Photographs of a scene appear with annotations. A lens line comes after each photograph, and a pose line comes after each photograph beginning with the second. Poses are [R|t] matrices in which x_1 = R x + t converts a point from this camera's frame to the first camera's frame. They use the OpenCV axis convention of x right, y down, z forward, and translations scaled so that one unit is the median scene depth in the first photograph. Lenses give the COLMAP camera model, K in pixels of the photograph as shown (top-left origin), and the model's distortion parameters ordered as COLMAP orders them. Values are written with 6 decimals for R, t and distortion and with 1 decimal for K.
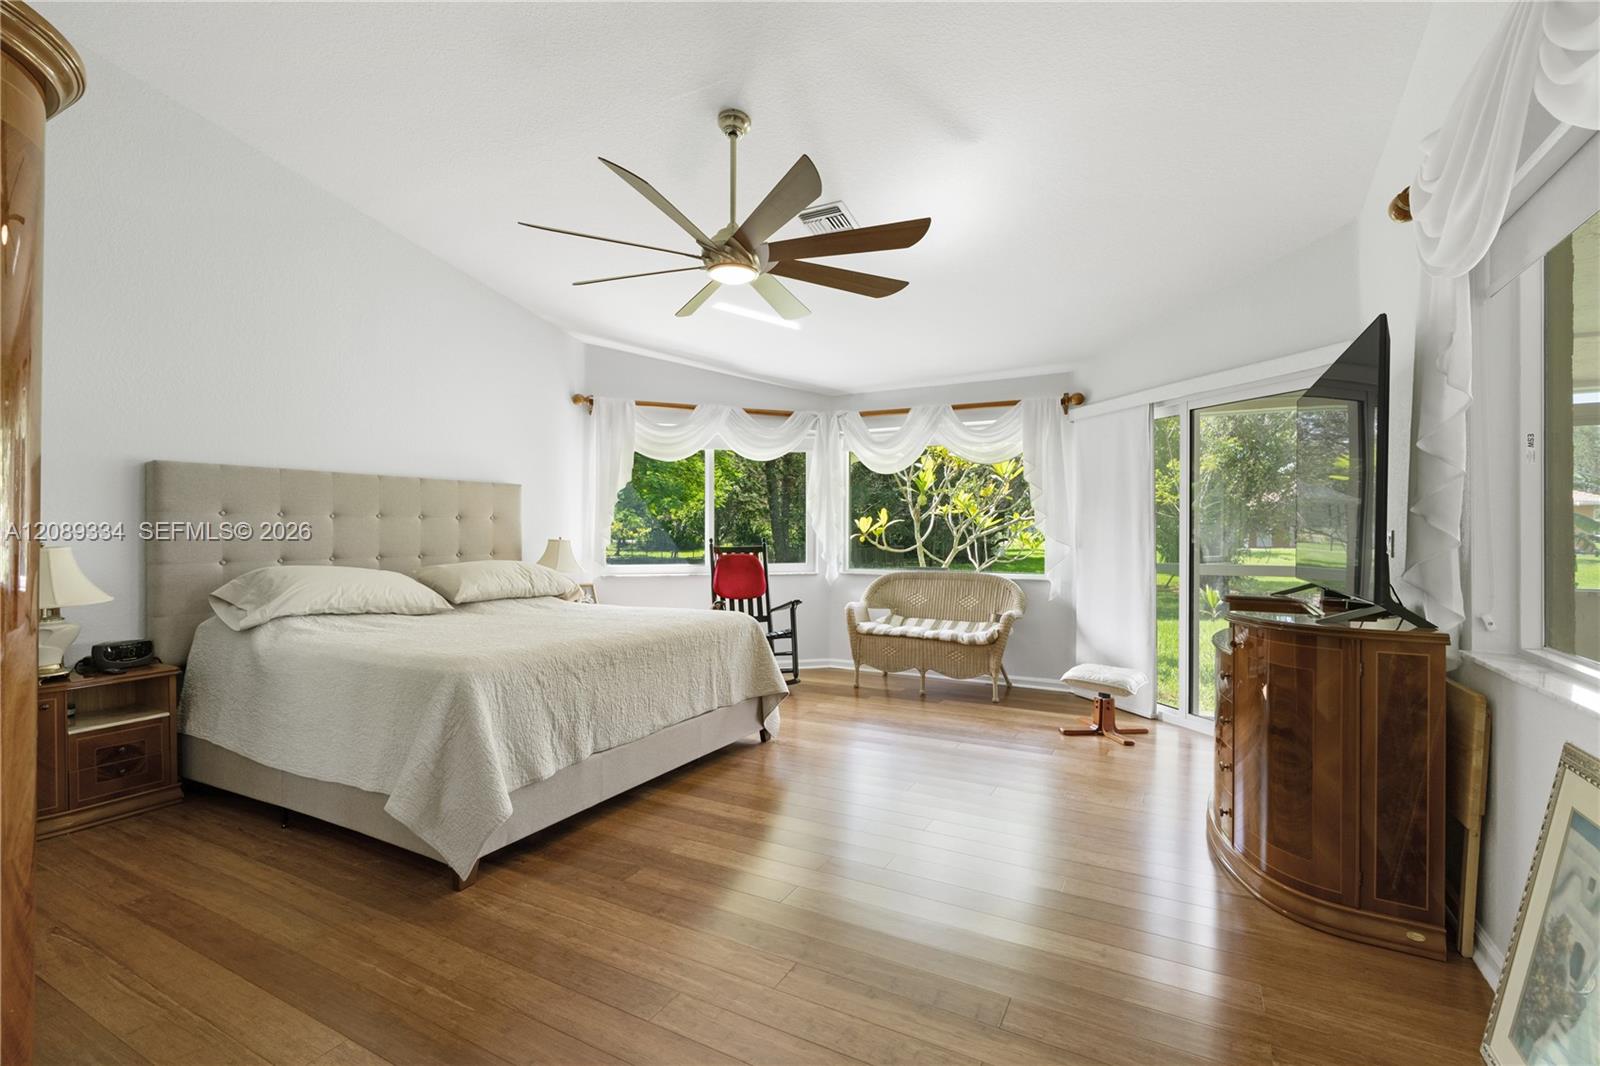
lens RADIAL K [[713.5, 0, 809.6], [0, 713.5, 529.8], [0, 0, 1]] dist [-0.004812, 0.001547]
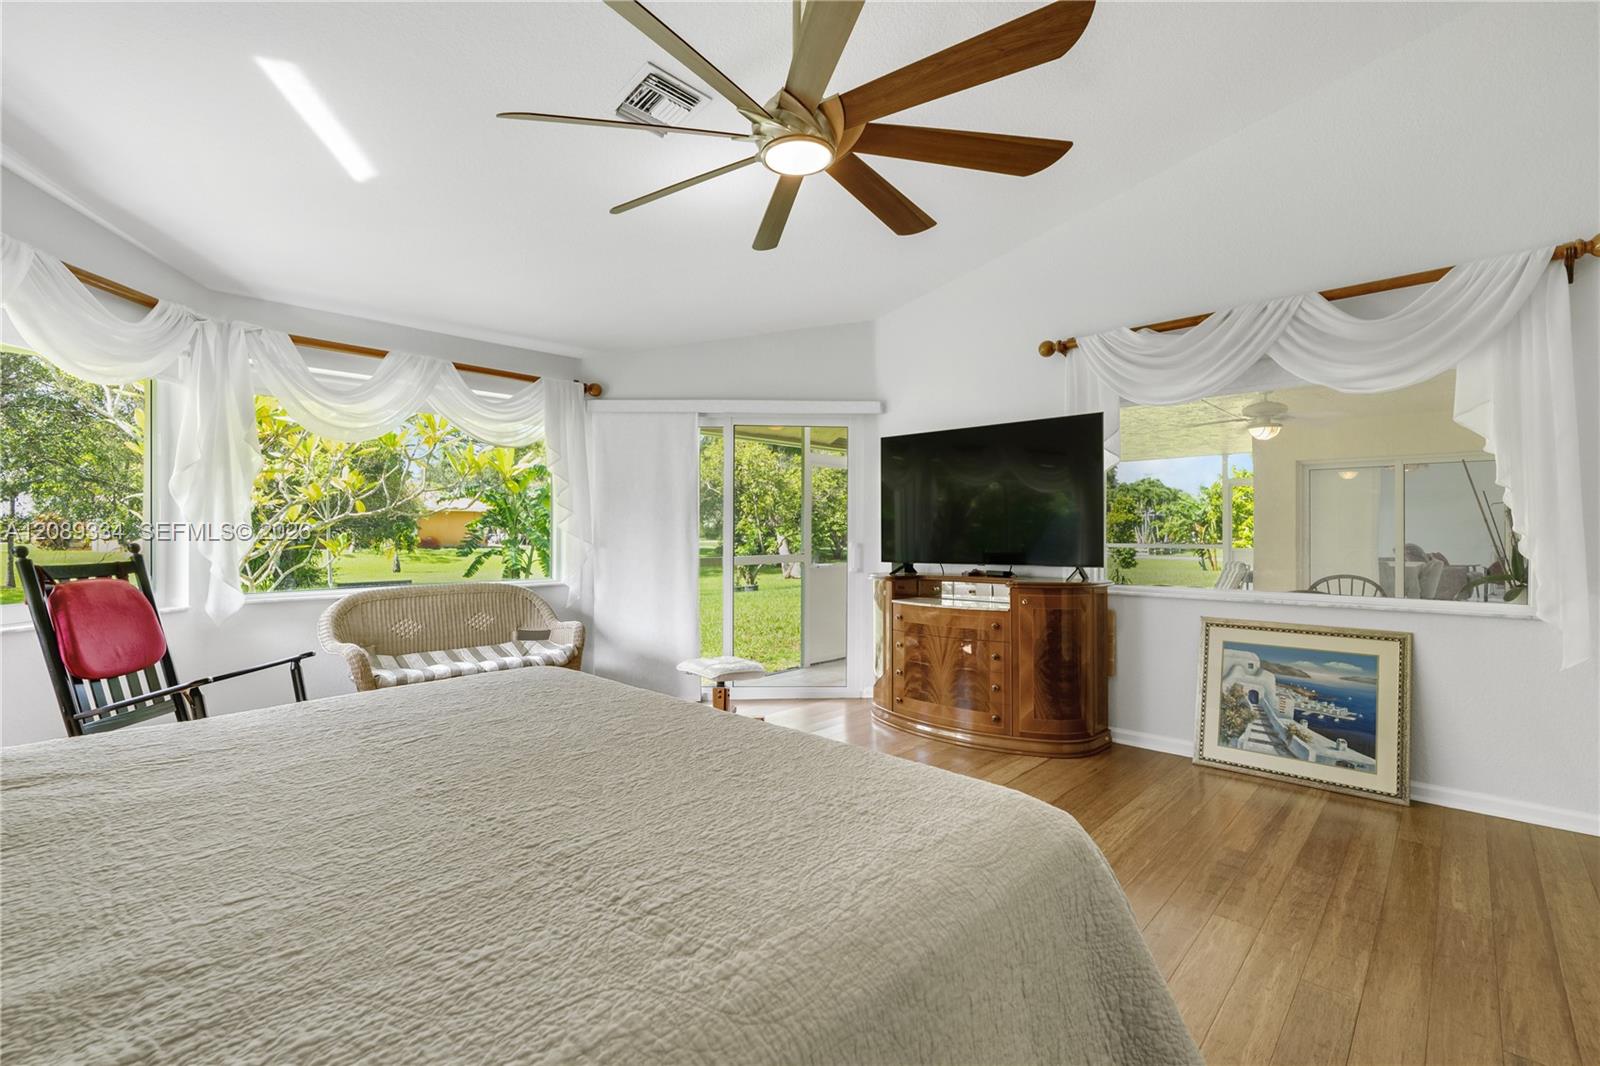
lens RADIAL K [[713.5, 0, 802.0], [0, 713.5, 533.3], [0, 0, 1]] dist [-0.004812, 0.001547]
pose [[0.270835, -0.006928, 0.962601, -0.429134], [0.002314, 0.999976, 0.006546, 0.001209], [-0.962623, 0.000455, 0.270844, 0.446687]]
